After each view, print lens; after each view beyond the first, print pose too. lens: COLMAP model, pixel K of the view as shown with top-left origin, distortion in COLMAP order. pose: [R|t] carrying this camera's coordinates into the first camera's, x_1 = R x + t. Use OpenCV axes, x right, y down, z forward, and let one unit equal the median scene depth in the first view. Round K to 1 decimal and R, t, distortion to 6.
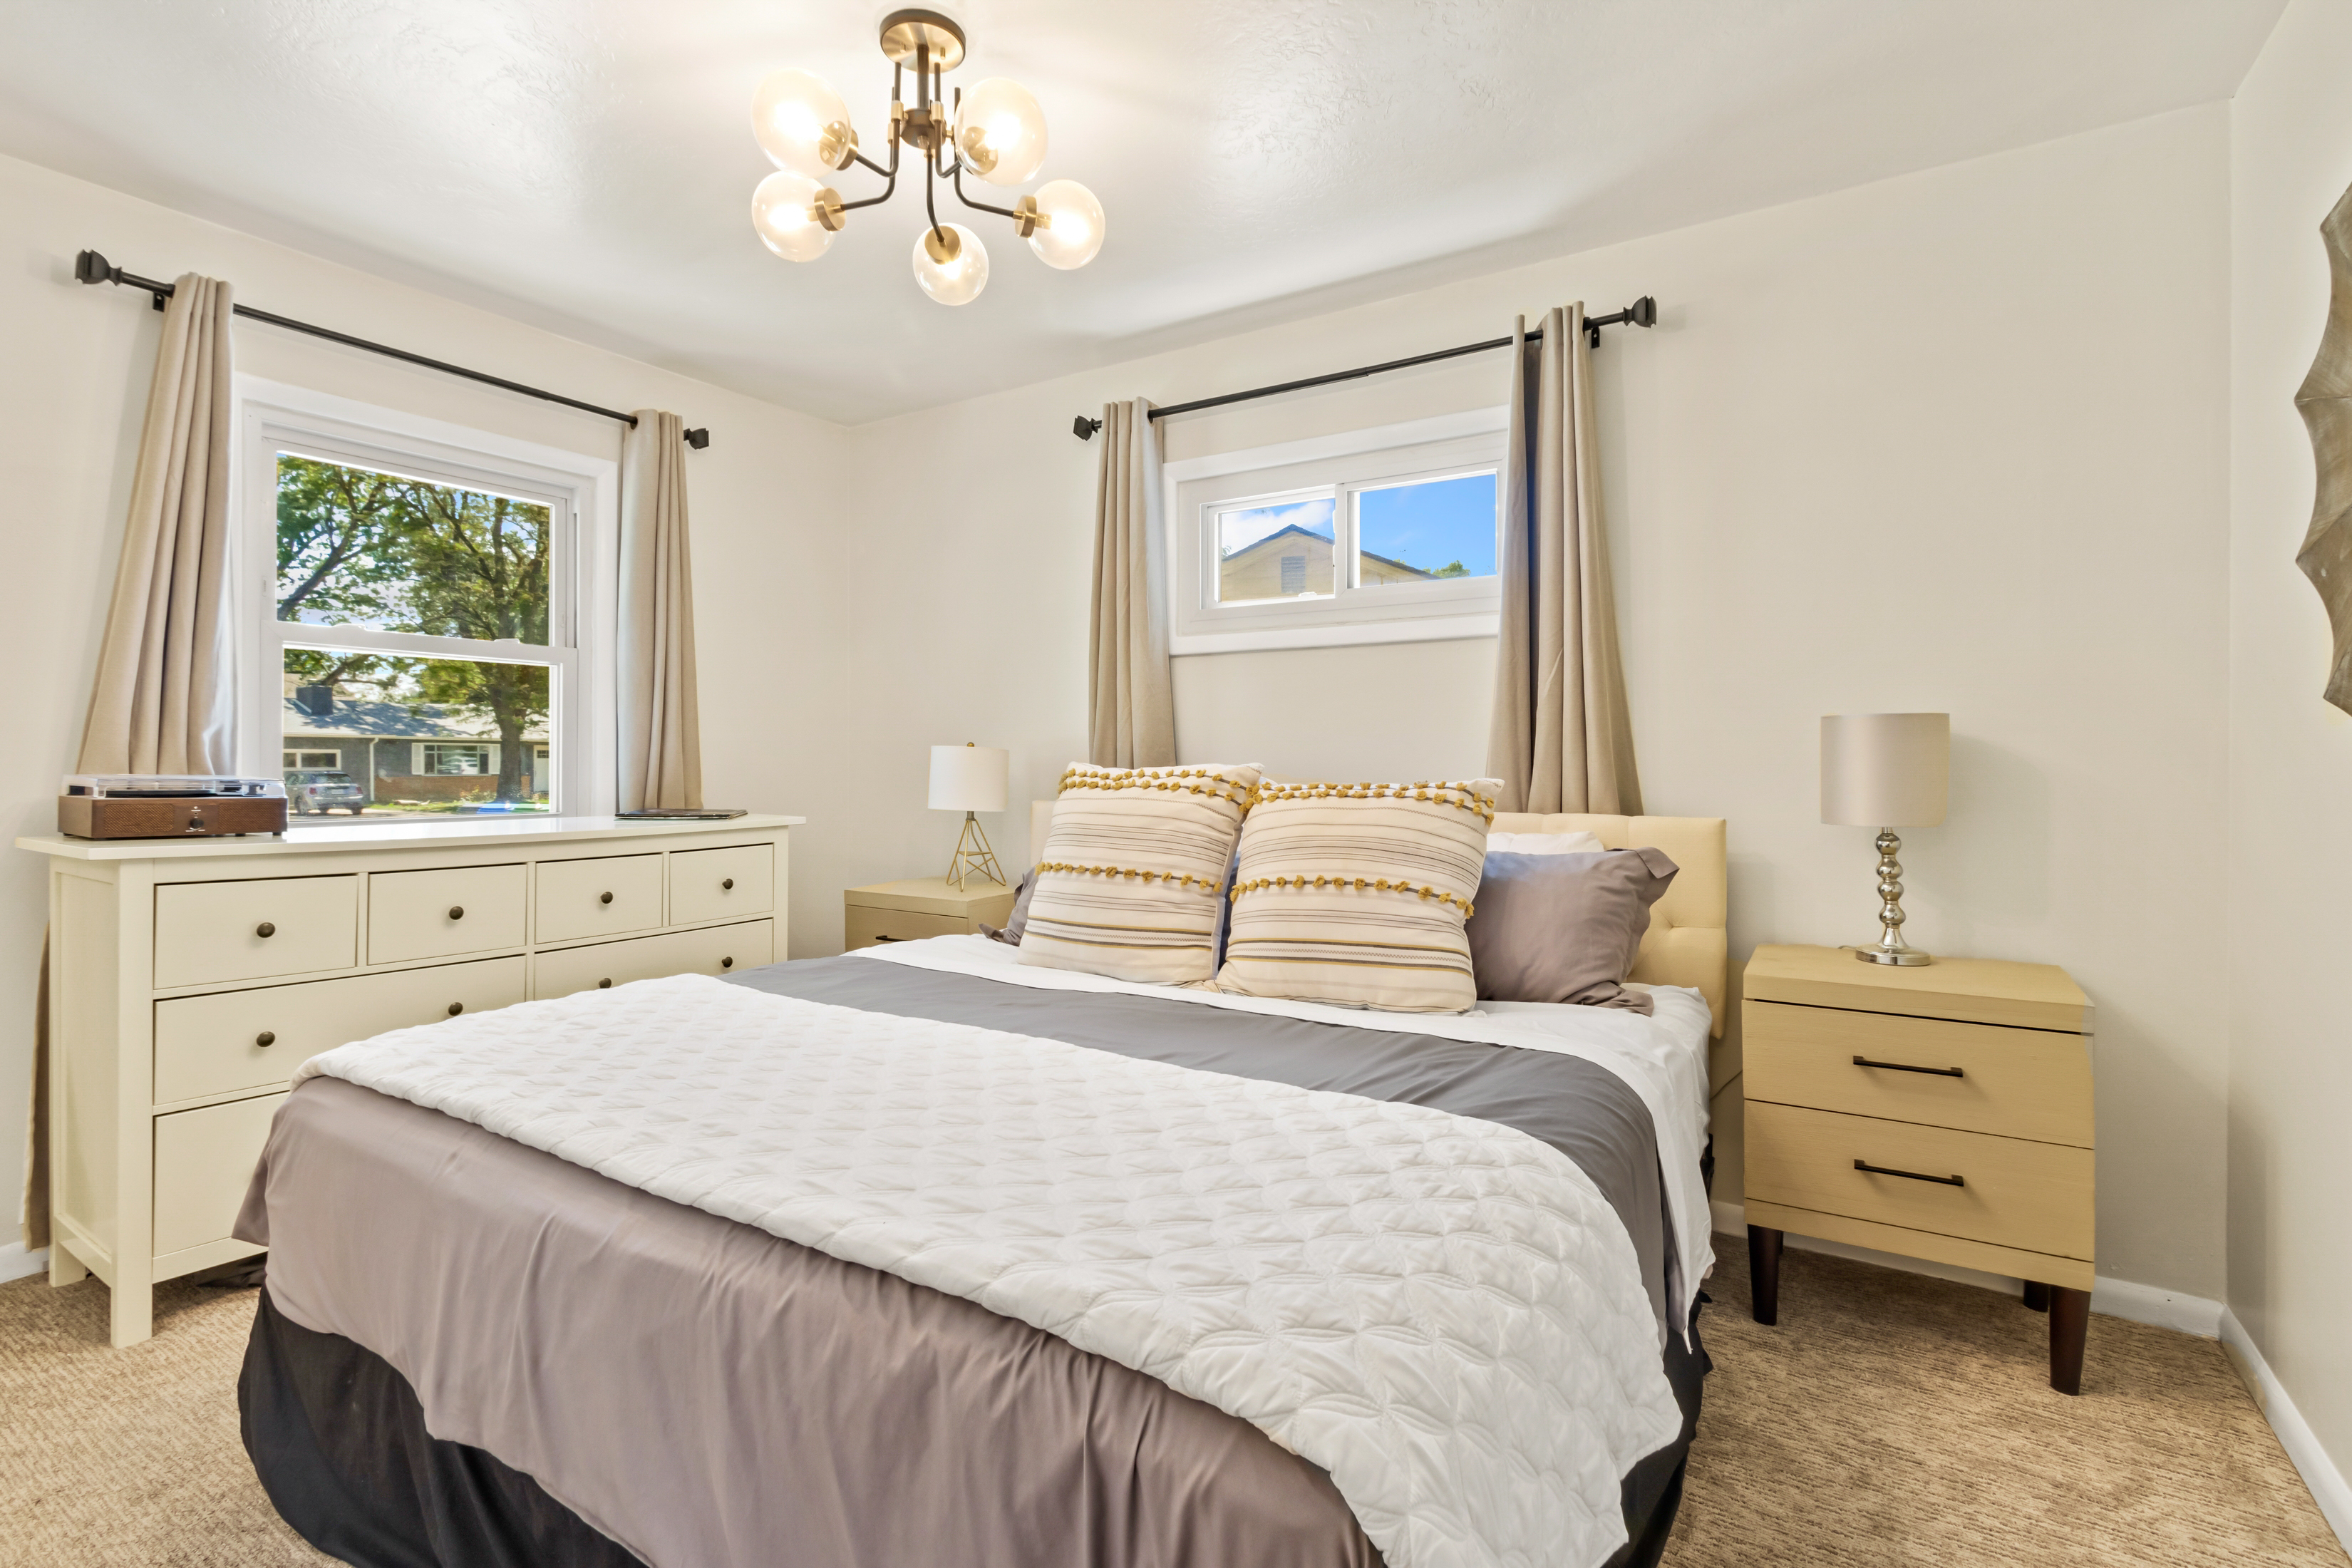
lens RADIAL K [[1104.7, 0, 1178.5], [0, 1104.7, 778.2], [0, 0, 1]] dist [0.004241, -0.000107]
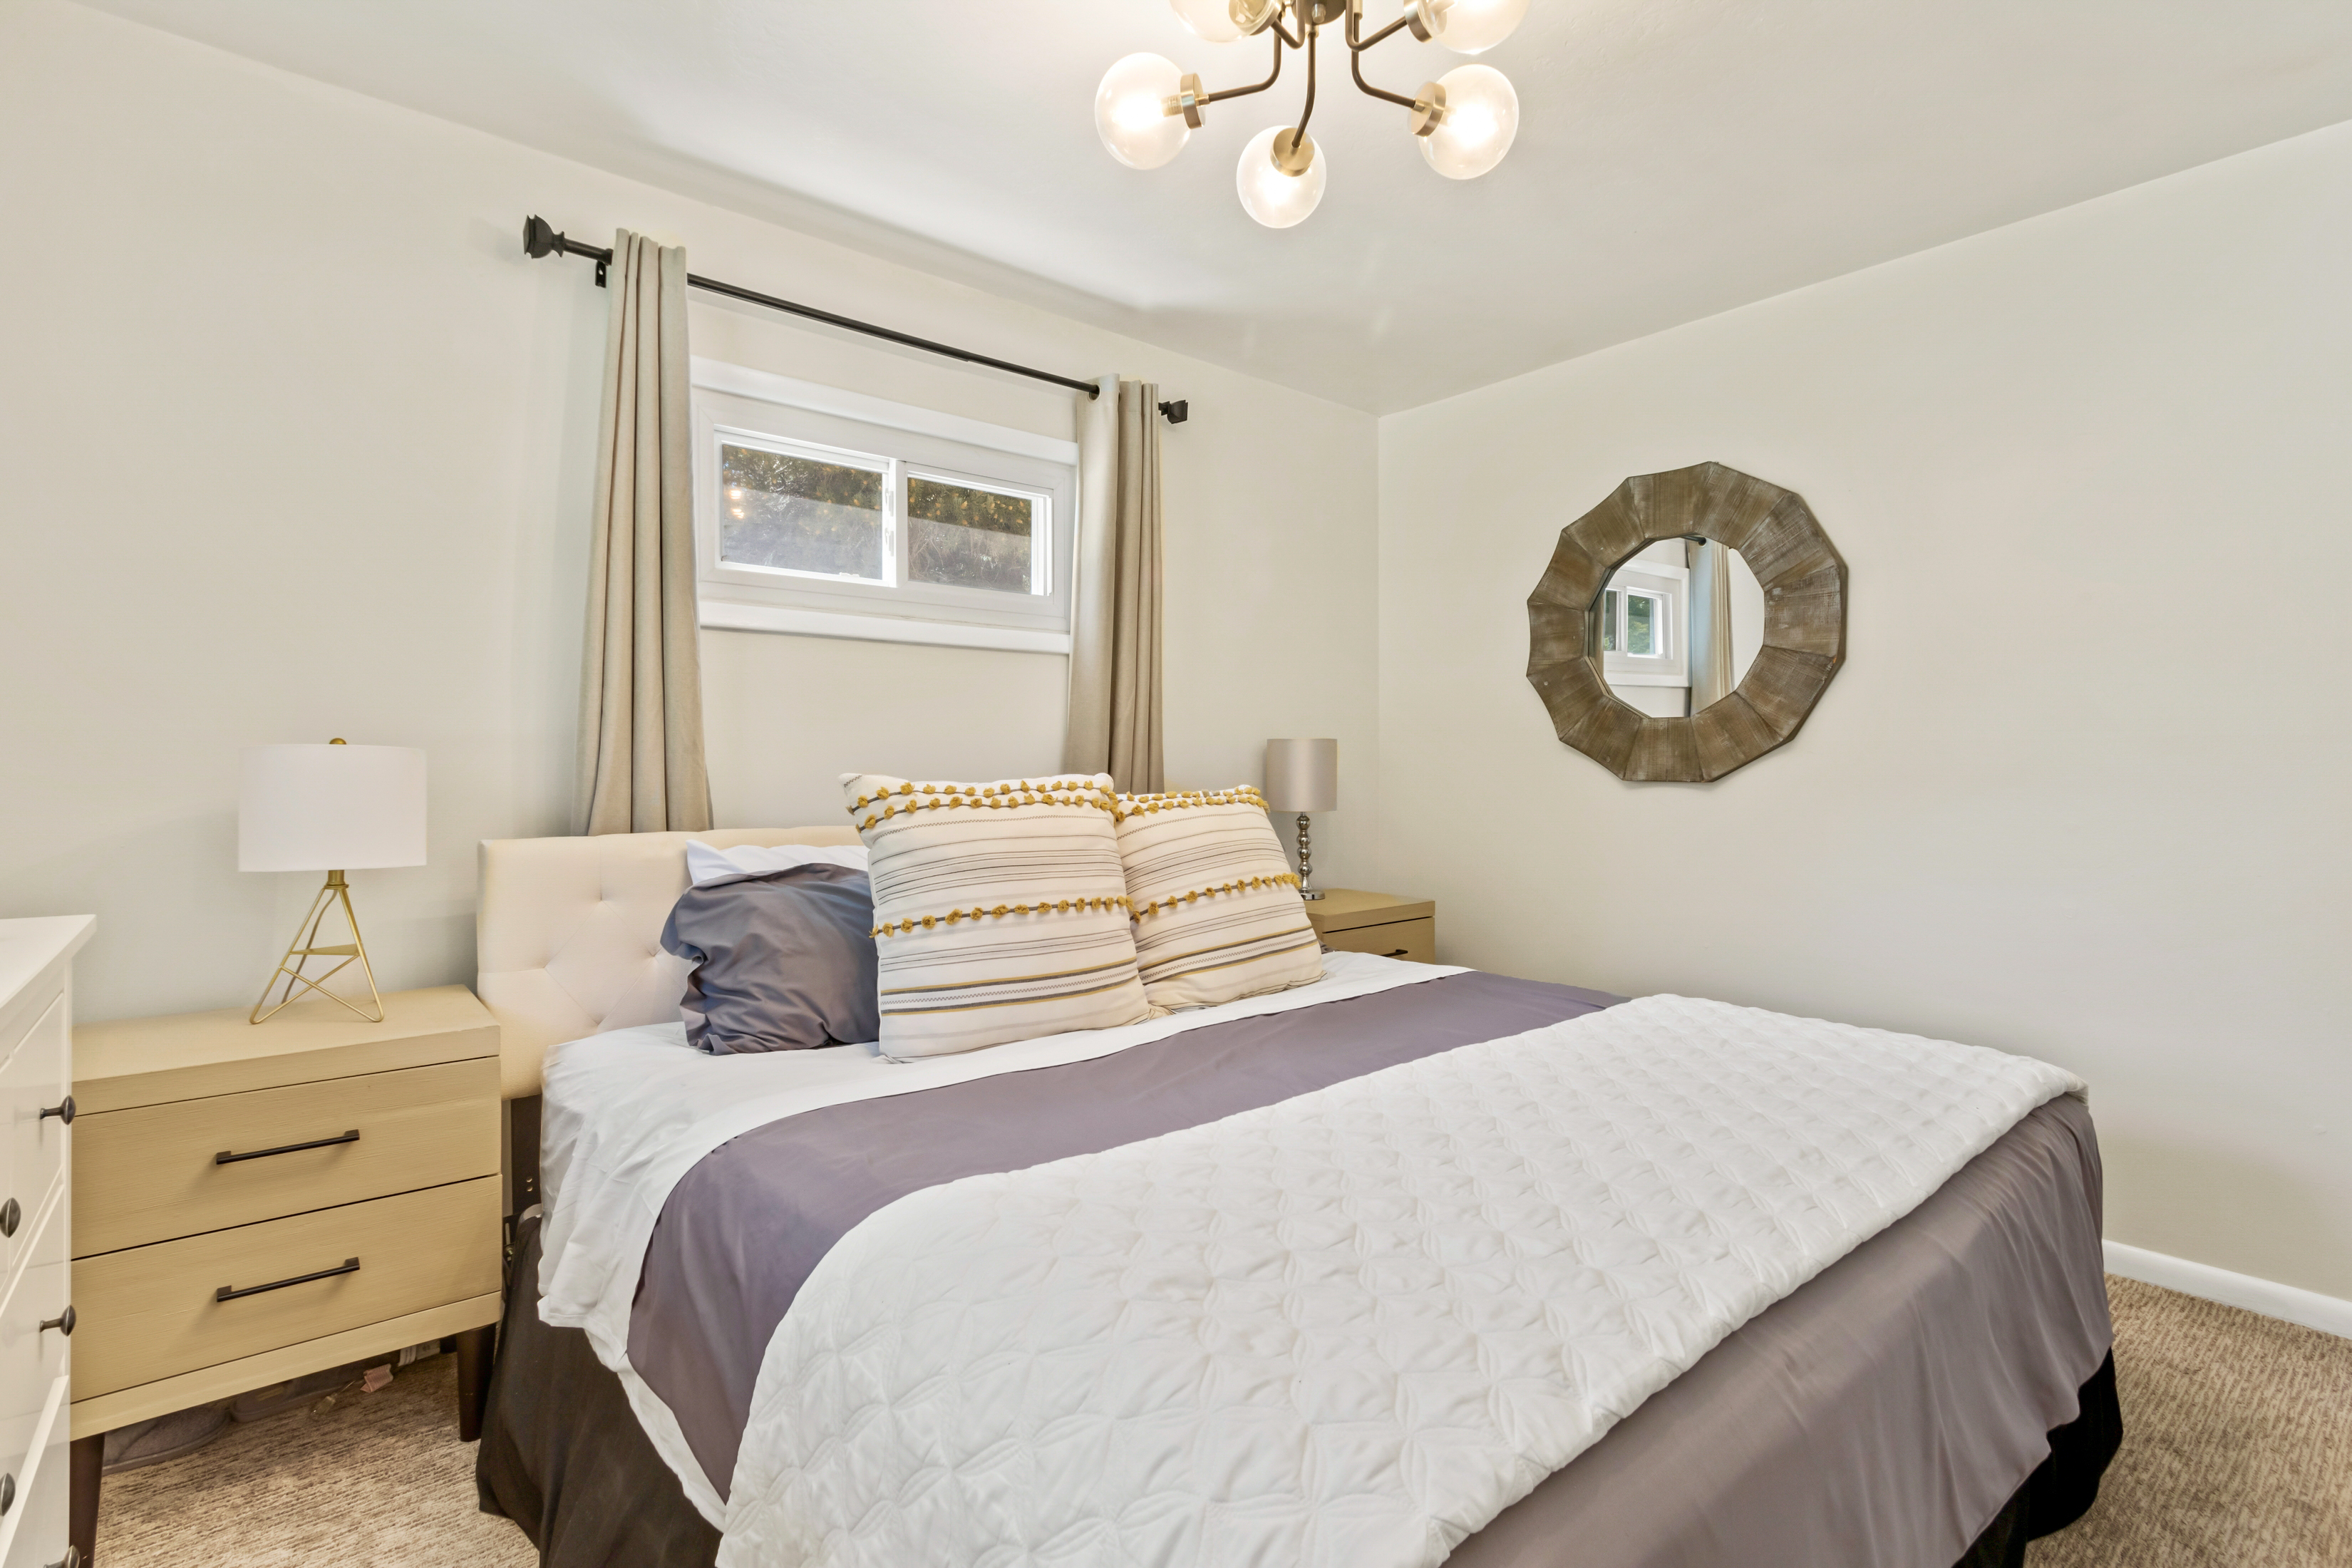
lens RADIAL K [[1104.7, 0, 1178.5], [0, 1104.7, 778.2], [0, 0, 1]] dist [0.004241, -0.000107]
pose [[0.302323, -0.014479, 0.953096, -0.832710], [0.010083, 0.999877, 0.011992, -0.020627], [-0.953152, 0.005985, 0.302431, 0.669404]]
